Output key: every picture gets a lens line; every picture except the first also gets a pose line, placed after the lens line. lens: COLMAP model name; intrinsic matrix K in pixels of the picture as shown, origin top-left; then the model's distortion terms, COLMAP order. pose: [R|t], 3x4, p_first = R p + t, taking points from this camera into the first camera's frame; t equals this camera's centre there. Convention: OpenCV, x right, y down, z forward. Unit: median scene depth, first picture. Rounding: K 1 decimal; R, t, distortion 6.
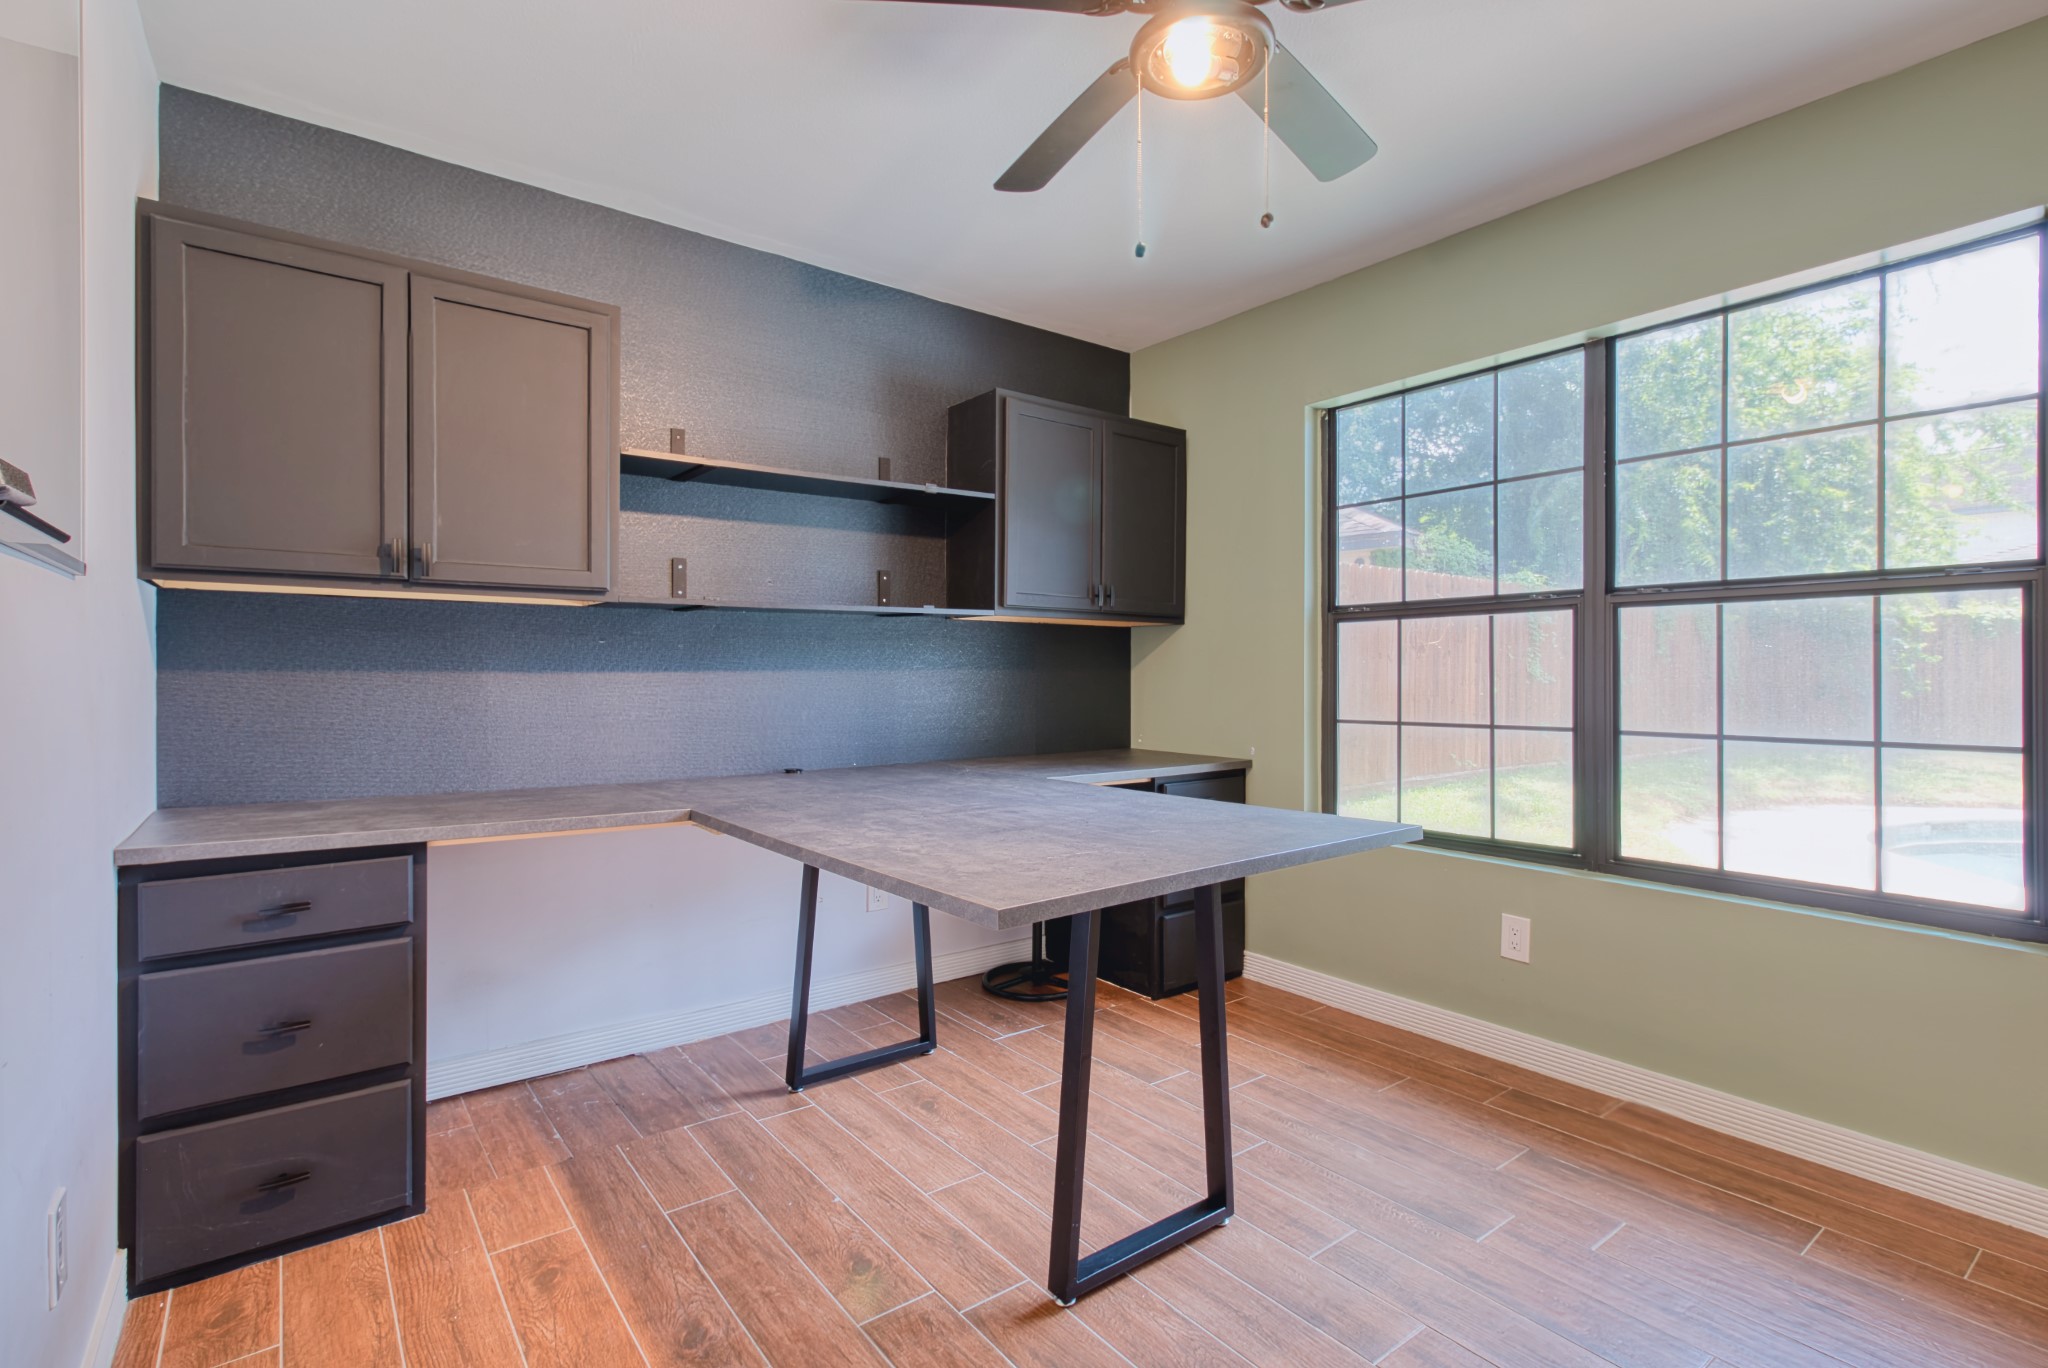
lens RADIAL K [[963.9, 0, 1025.6], [0, 963.9, 672.6], [0, 0, 1]] dist [0.005253, -0.000172]
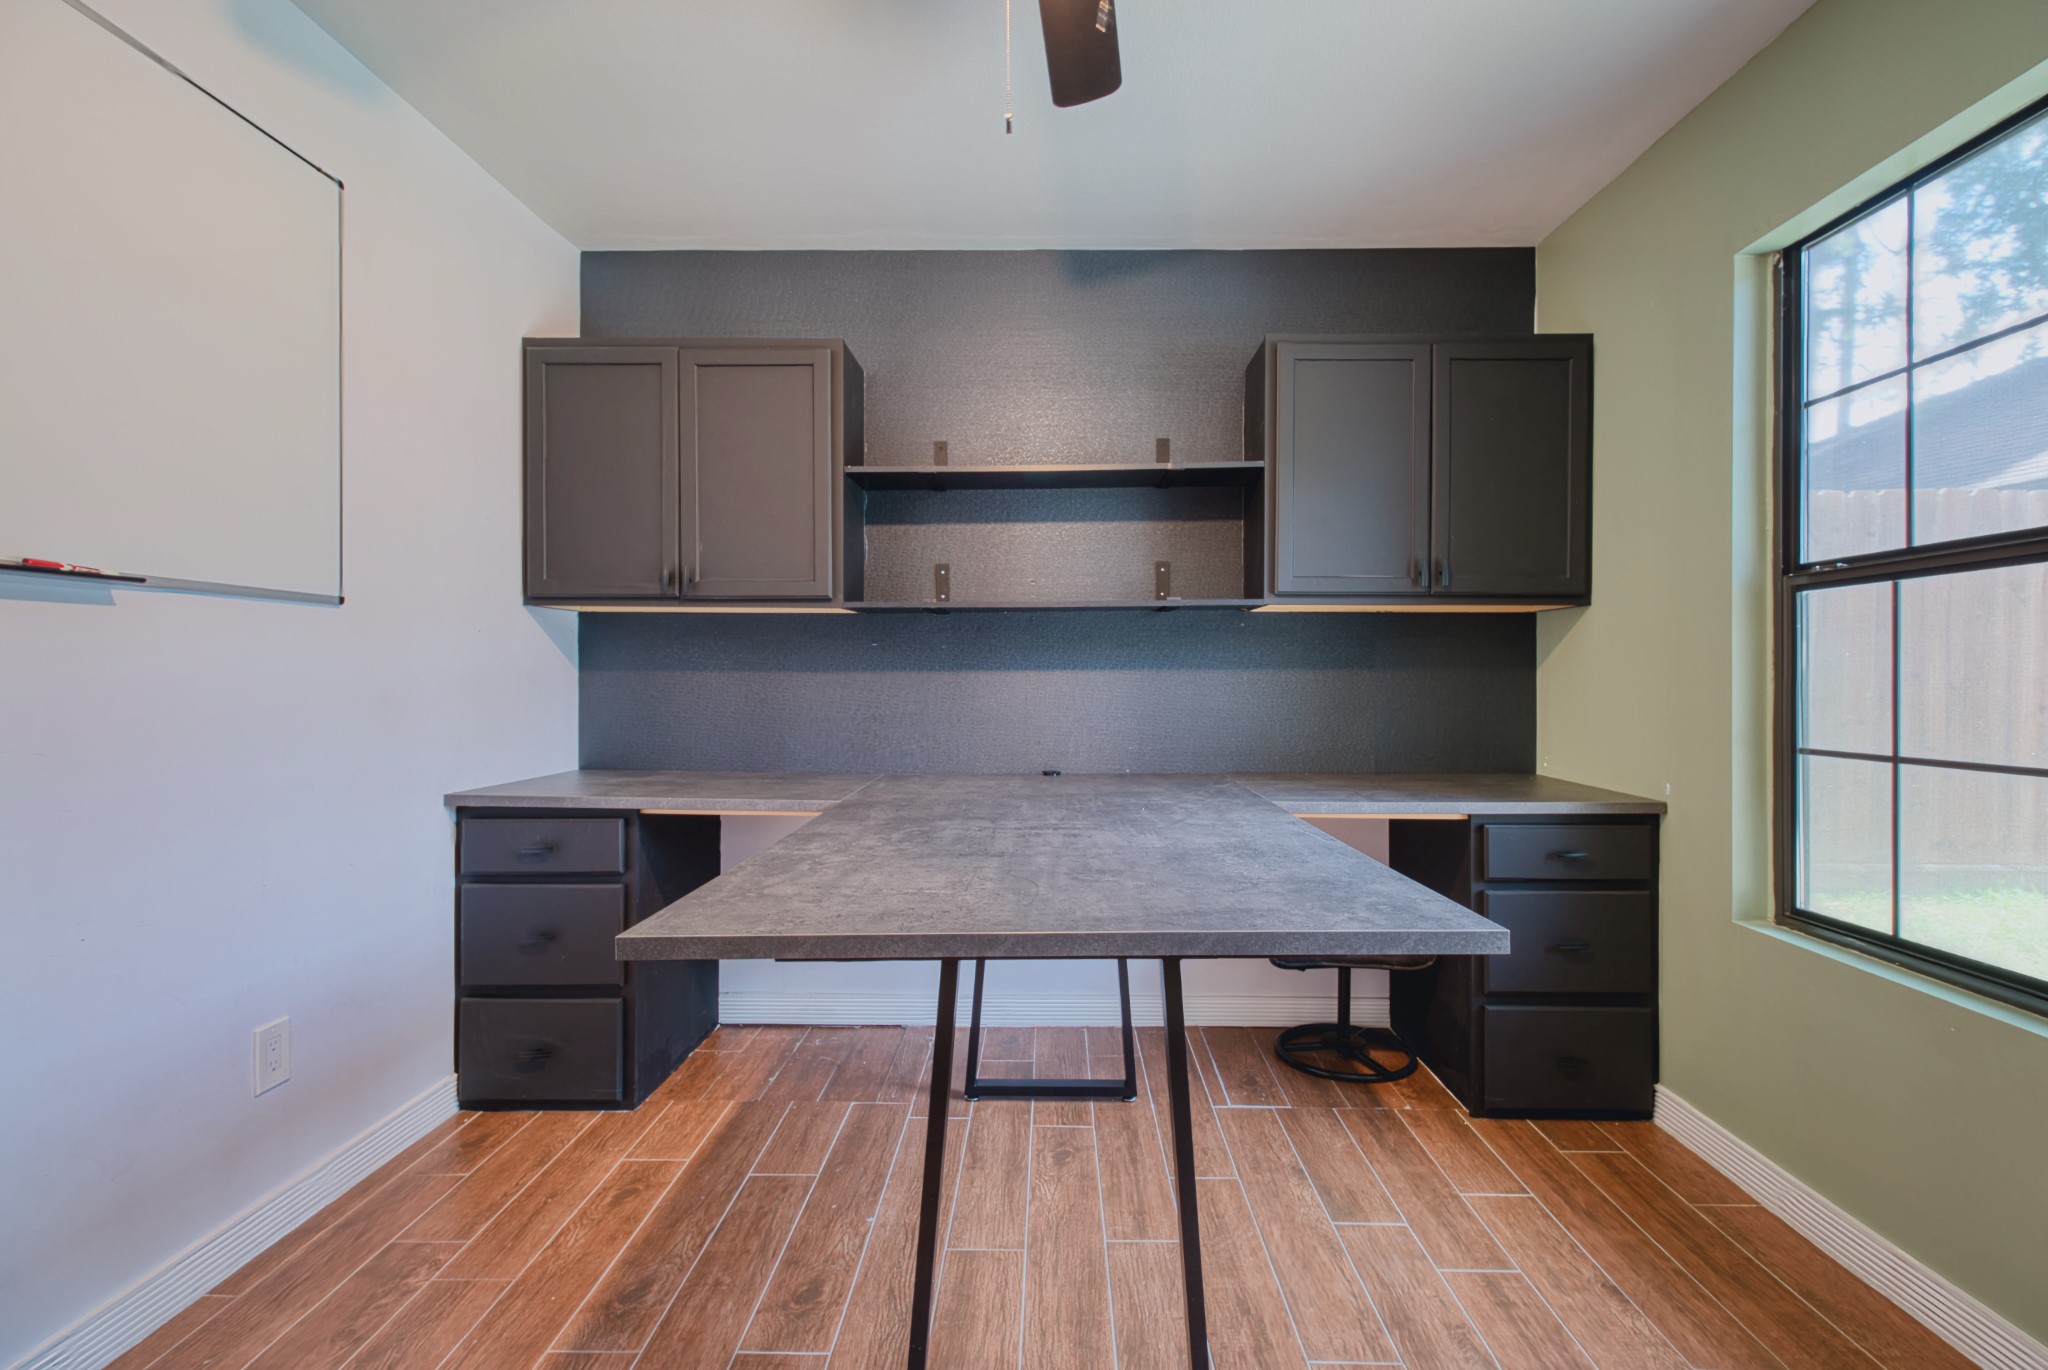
lens RADIAL K [[953.7, 0, 1045.5], [0, 953.7, 669.9], [0, 0, 1]] dist [0.005747, -0.000097]
pose [[0.785290, -0.002088, -0.619125, 0.373260], [-0.000937, 0.999989, -0.004560, 0.001997], [0.619128, 0.004161, 0.785279, 0.251618]]
